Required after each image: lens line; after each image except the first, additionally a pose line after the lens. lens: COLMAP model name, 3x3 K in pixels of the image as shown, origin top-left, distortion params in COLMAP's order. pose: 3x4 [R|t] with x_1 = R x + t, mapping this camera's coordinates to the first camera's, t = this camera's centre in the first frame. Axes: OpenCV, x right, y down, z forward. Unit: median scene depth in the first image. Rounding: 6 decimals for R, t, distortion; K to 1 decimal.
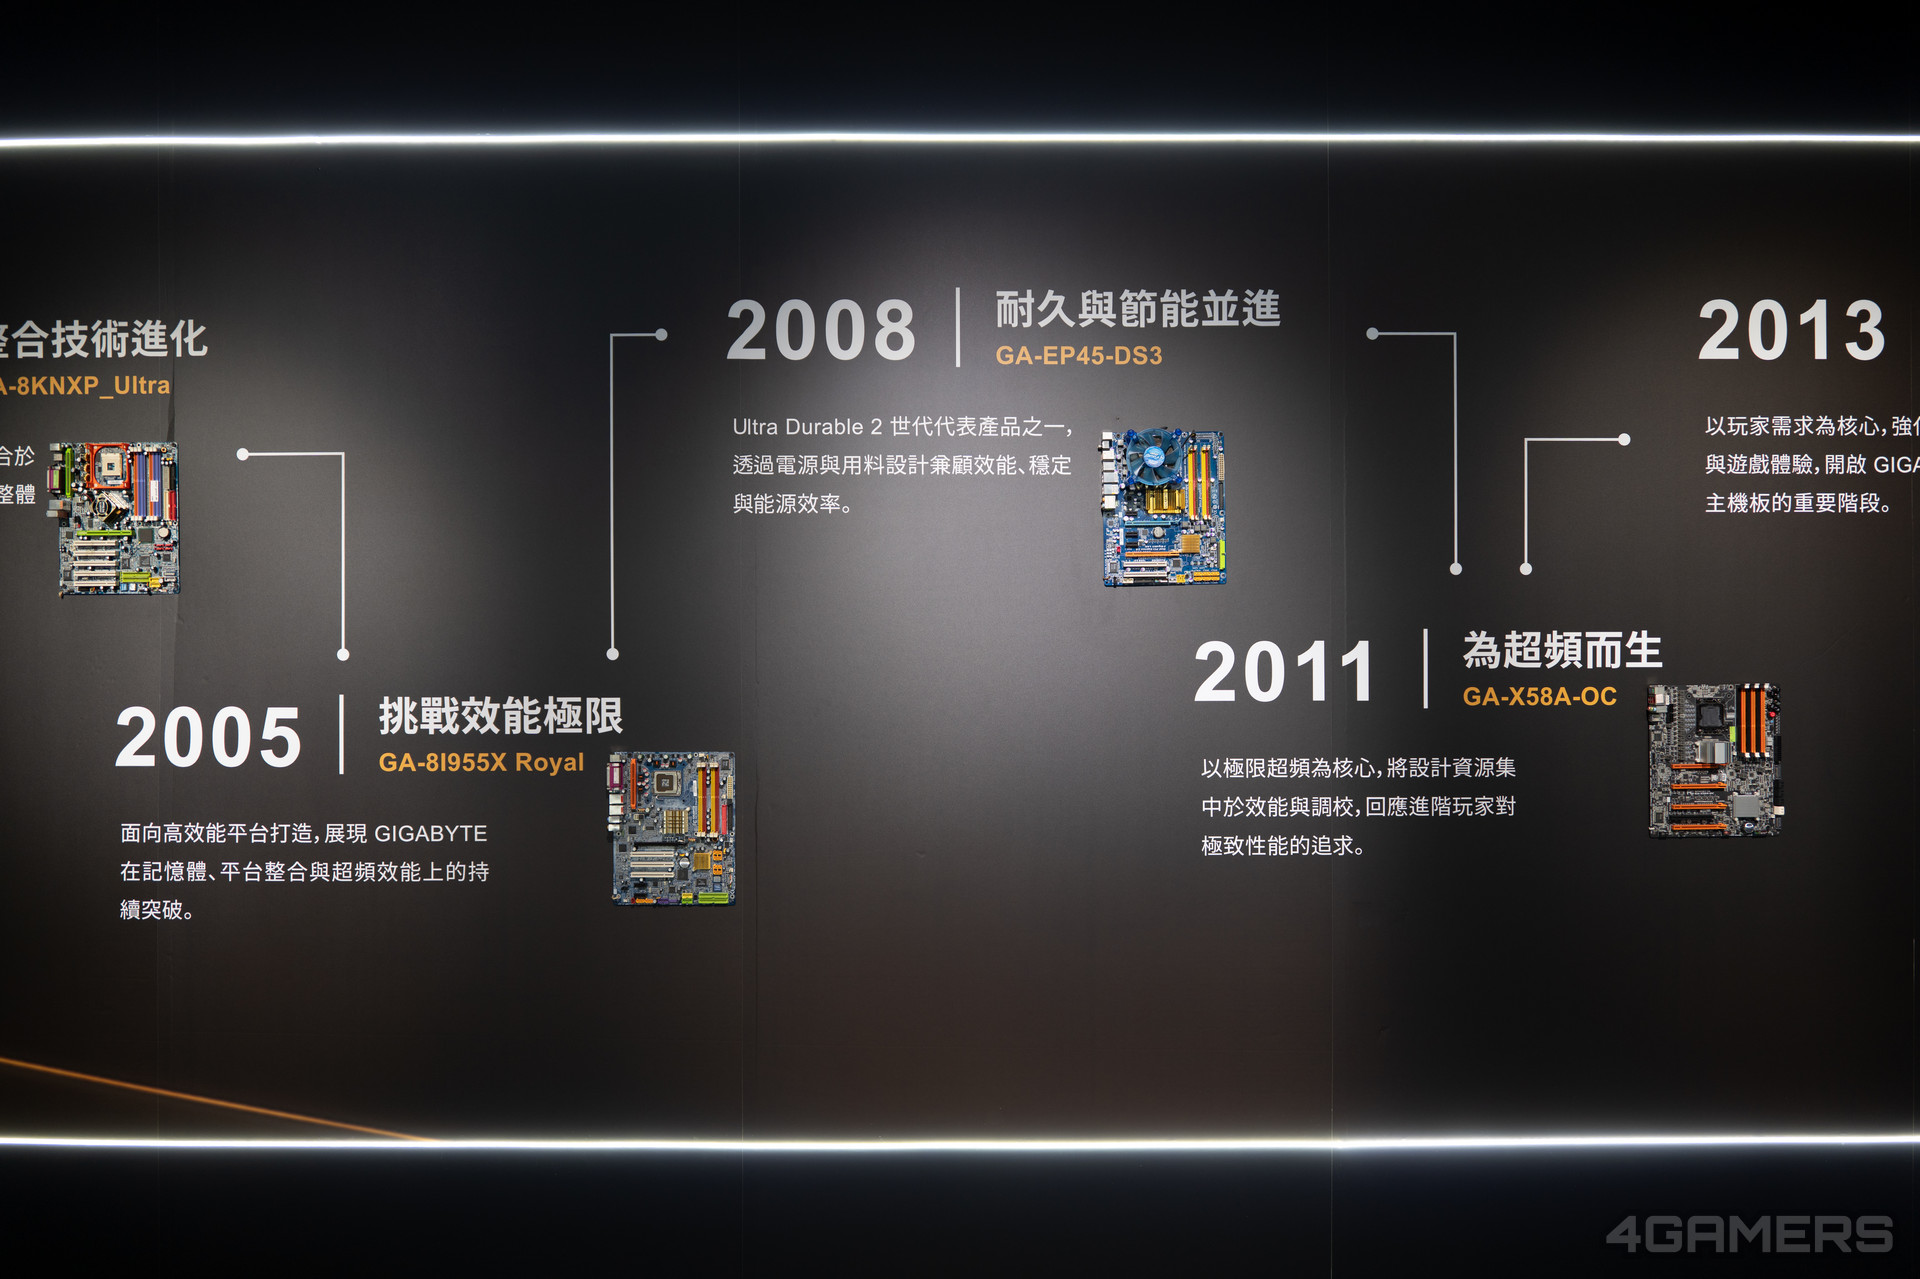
lens RADIAL K [[1552.6, 0, 914.0], [0, 1552.6, 627.2], [0, 0, 1]] dist [-0.008436, -0.004483]
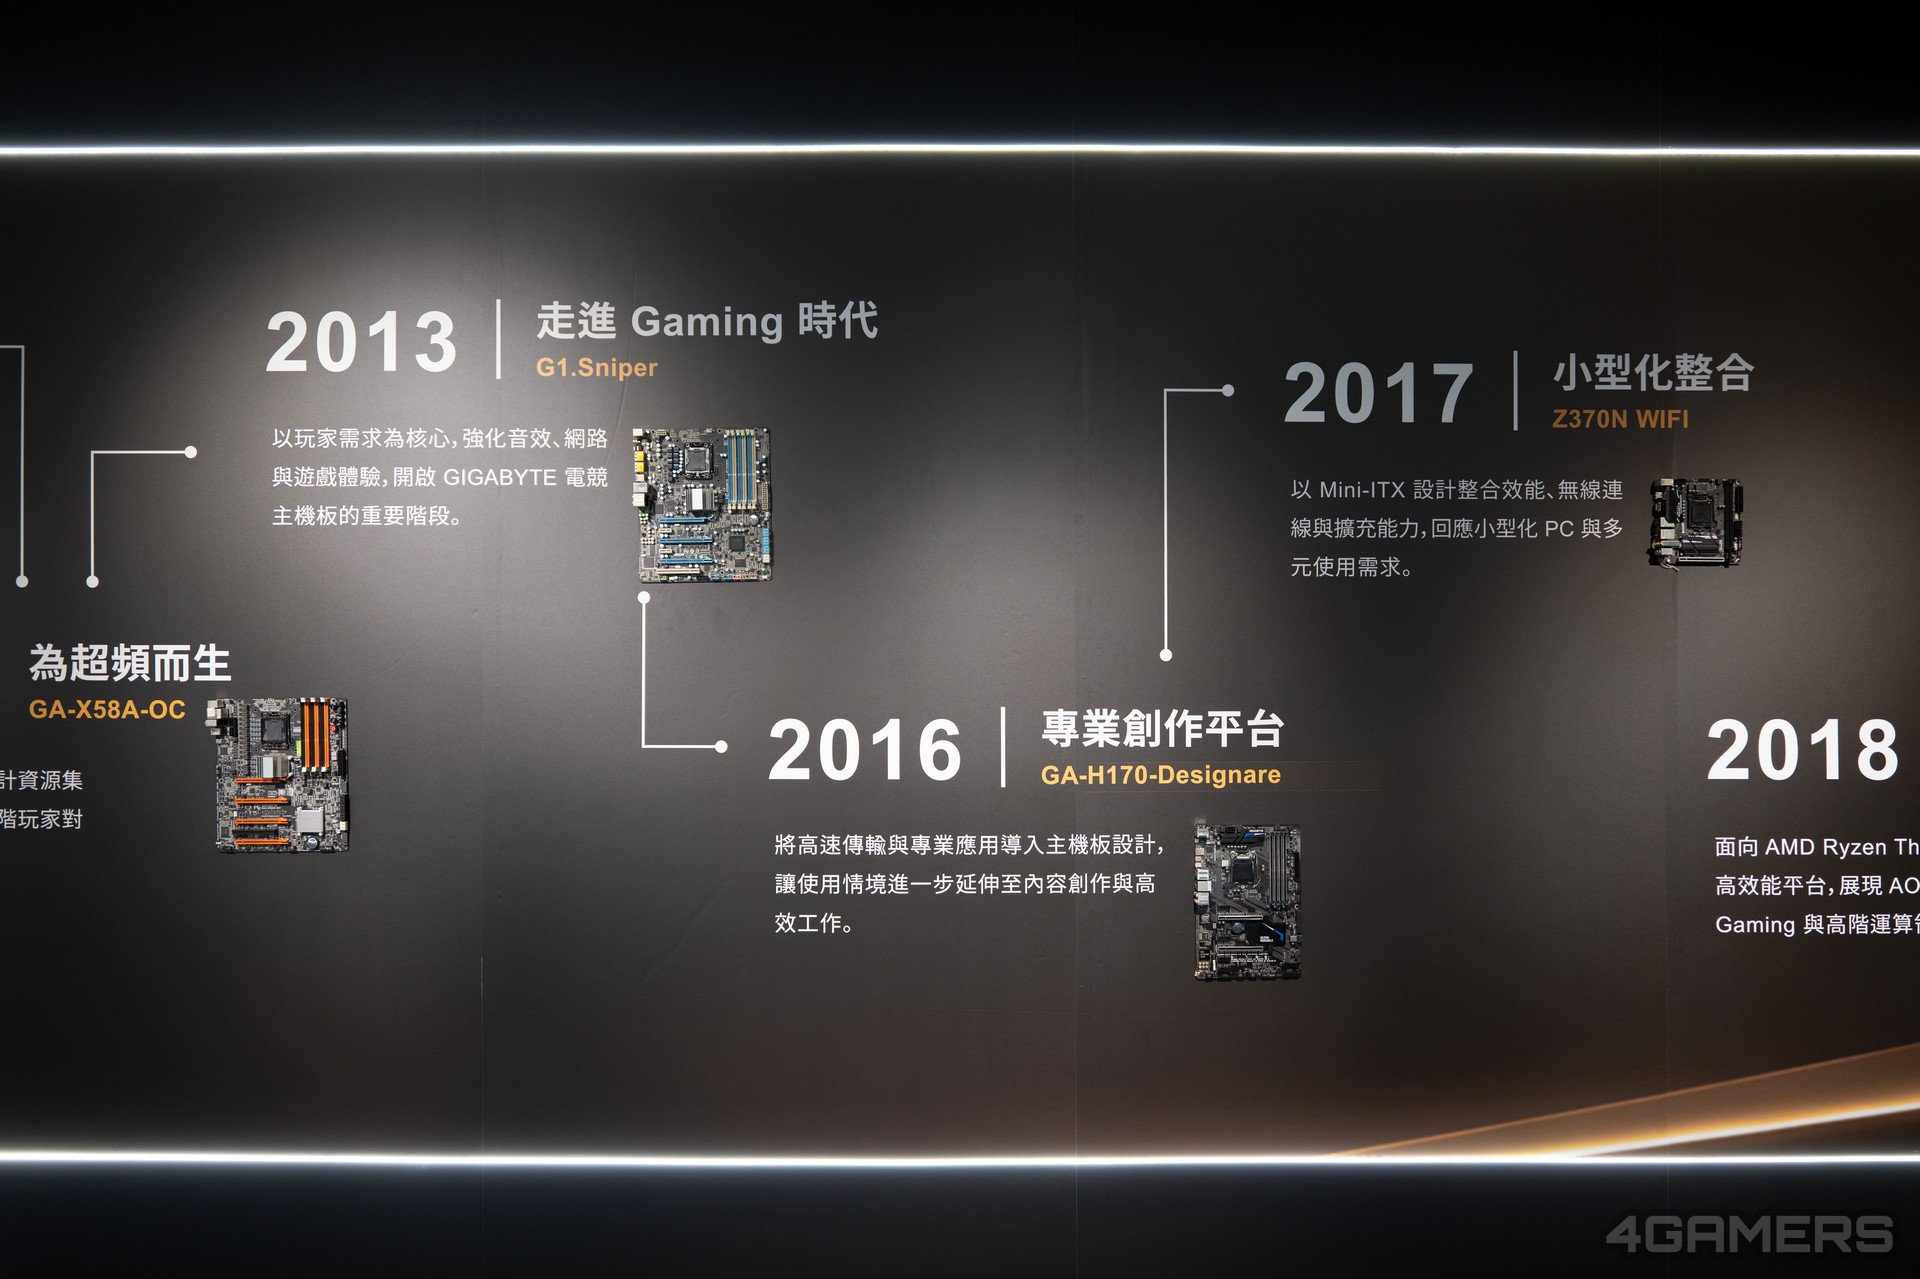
lens RADIAL K [[1552.6, 0, 959.9], [0, 1552.6, 635.1], [0, 0, 1]] dist [-0.008436, -0.004483]
pose [[0.999994, 0.003394, -0.000050, 0.952848], [-0.003395, 0.999989, -0.003289, -0.001765], [0.000039, 0.003289, 0.999995, 0.005740]]
